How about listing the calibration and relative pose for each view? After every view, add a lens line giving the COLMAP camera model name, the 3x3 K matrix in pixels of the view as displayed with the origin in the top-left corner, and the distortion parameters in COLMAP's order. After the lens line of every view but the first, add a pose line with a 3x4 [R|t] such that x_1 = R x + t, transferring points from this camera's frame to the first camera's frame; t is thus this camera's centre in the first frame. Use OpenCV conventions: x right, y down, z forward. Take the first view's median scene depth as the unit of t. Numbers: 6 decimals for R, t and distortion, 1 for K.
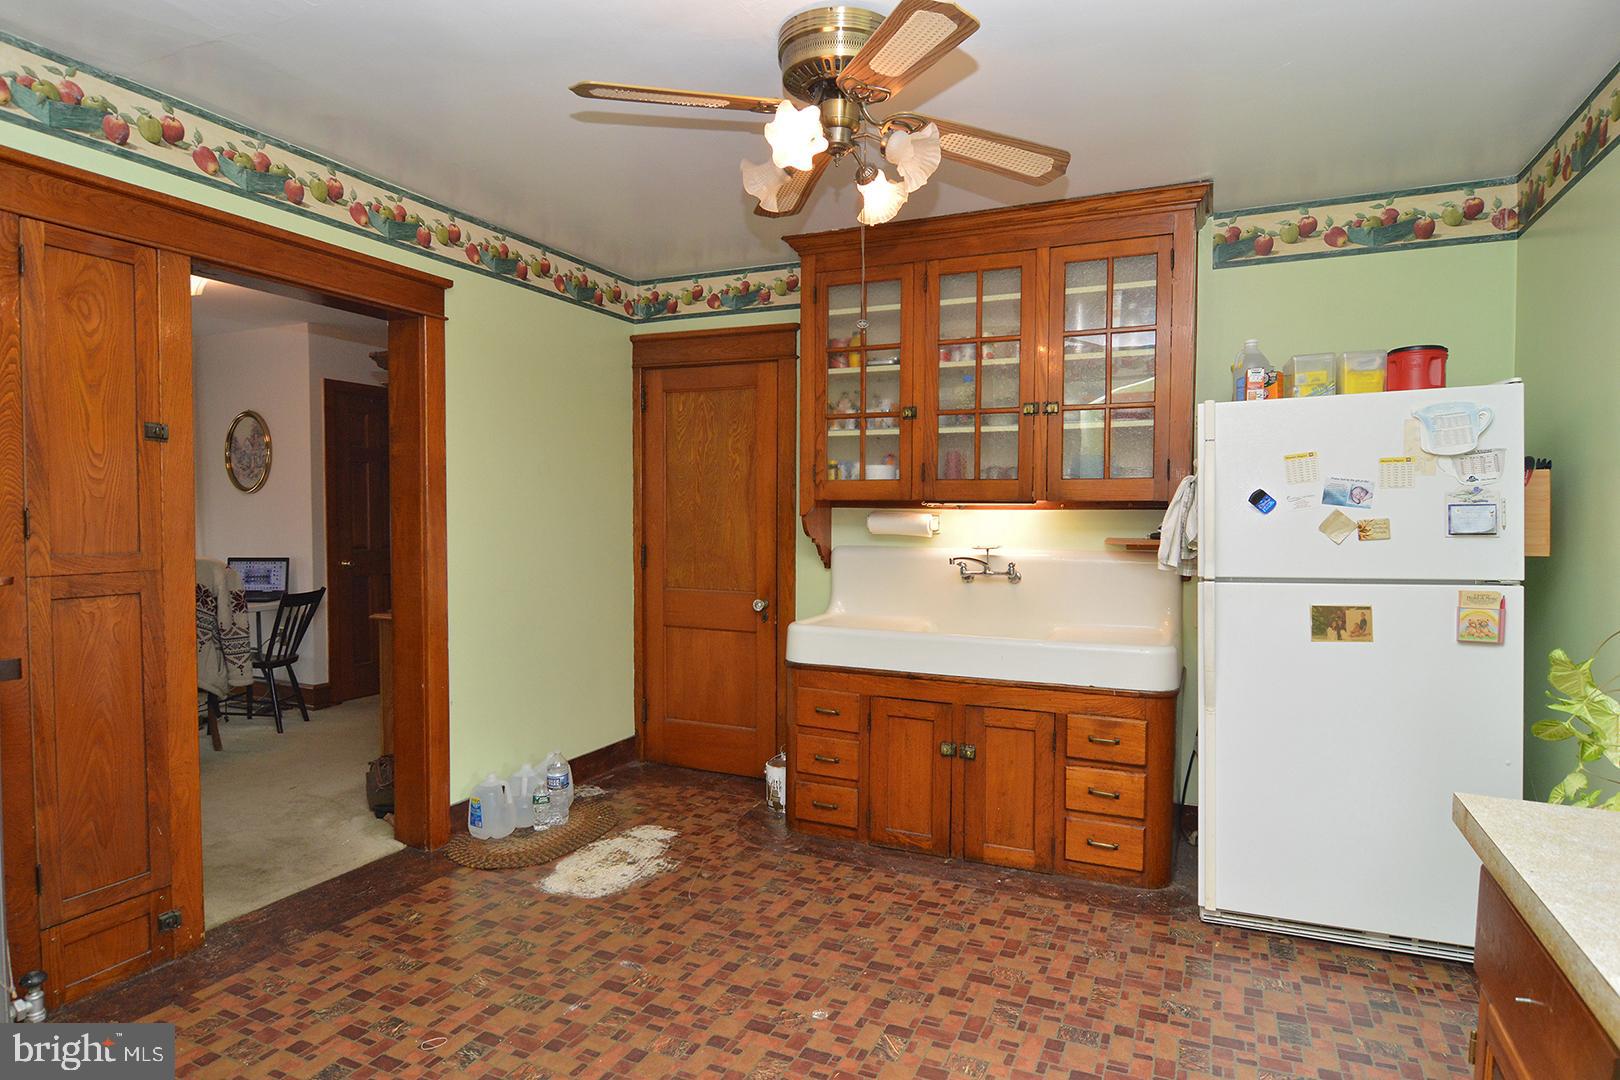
lens RADIAL K [[886.6, 0, 815.0], [0, 886.6, 539.3], [0, 0, 1]] dist [-0.012447, -0.003269]
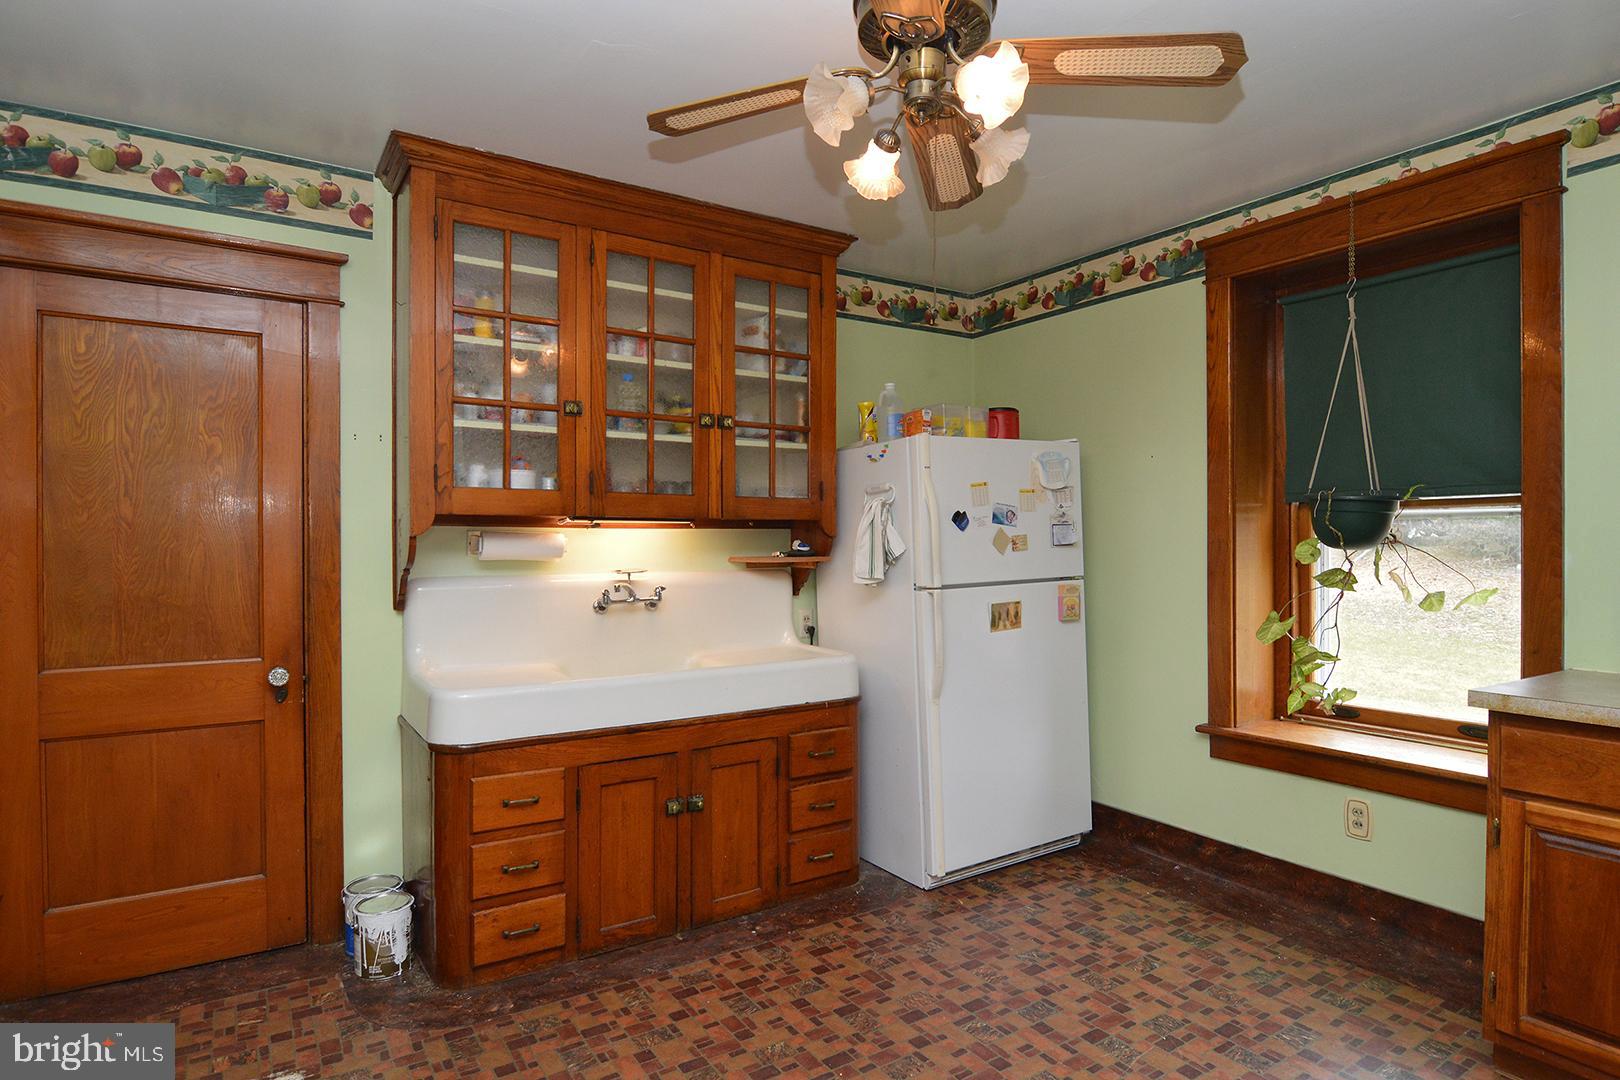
lens RADIAL K [[886.6, 0, 811.2], [0, 886.6, 541.0], [0, 0, 1]] dist [-0.012447, -0.003269]
pose [[0.536117, -0.007199, 0.844113, -0.521870], [0.030488, 0.999476, -0.010840, -0.007055], [-0.843593, 0.031547, 0.536055, 0.437775]]
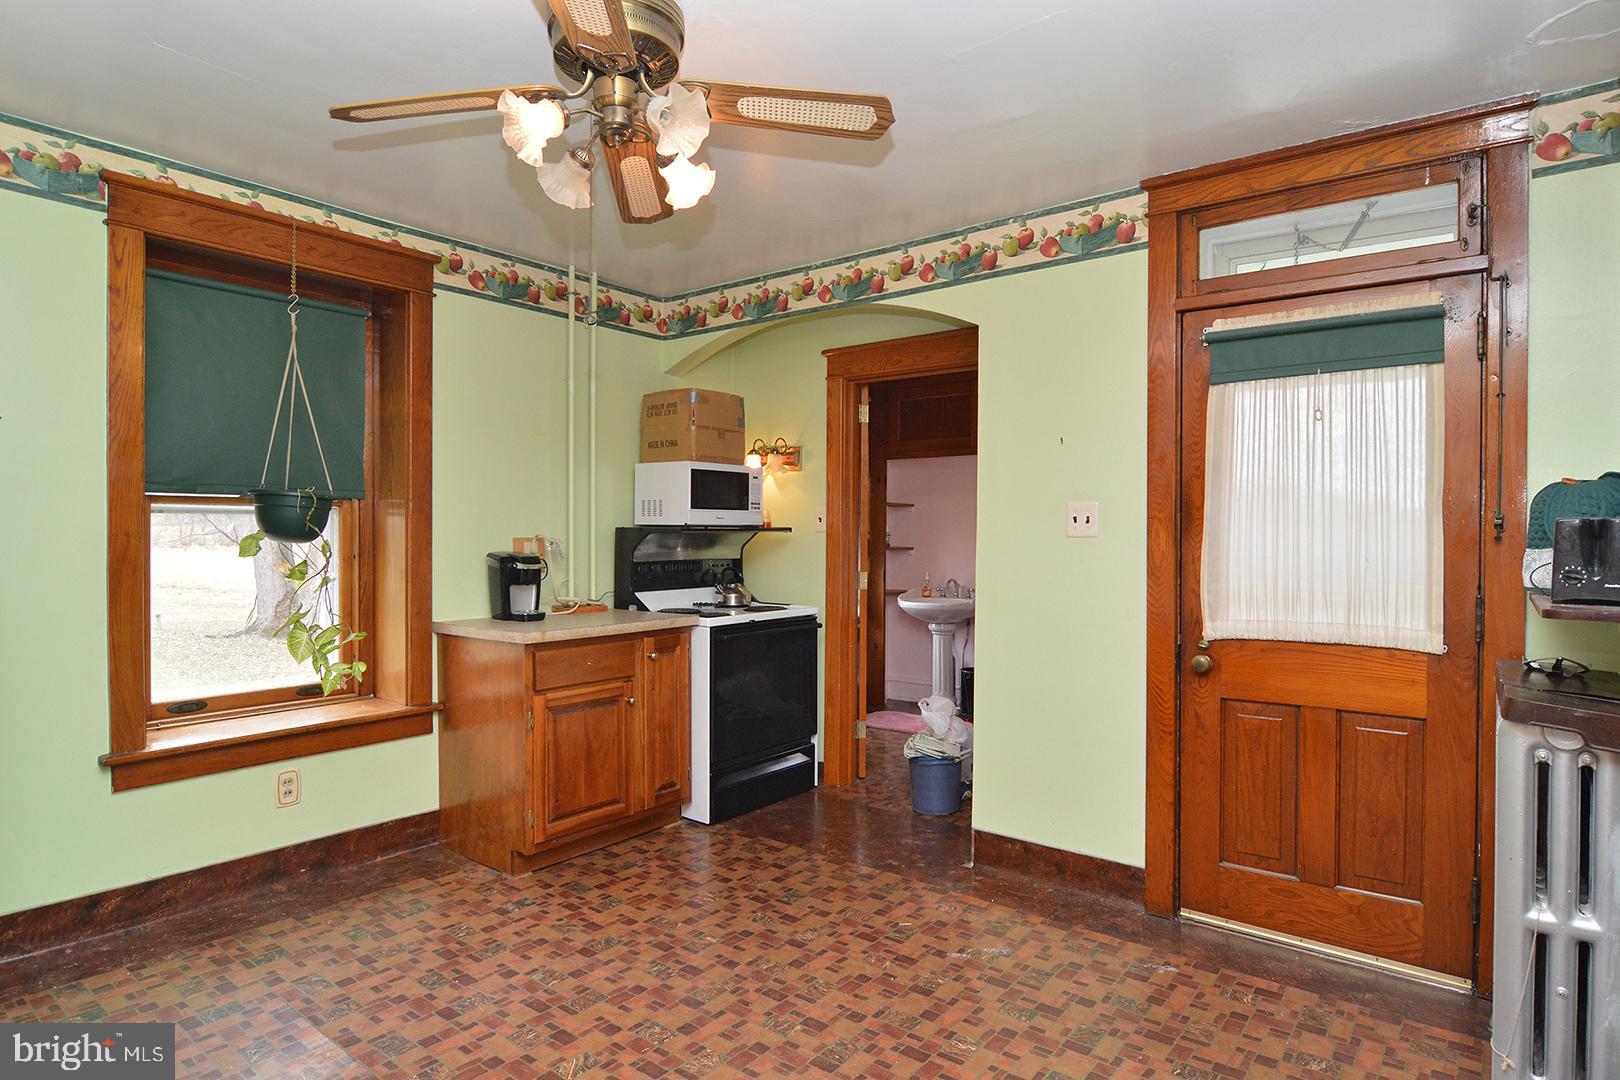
lens RADIAL K [[886.6, 0, 809.9], [0, 886.6, 536.8], [0, 0, 1]] dist [-0.012447, -0.003269]
pose [[-0.972830, -0.008228, 0.231374, -0.262234], [-0.000975, 0.999505, 0.031444, -0.028655], [-0.231518, 0.030364, -0.972357, 1.266624]]
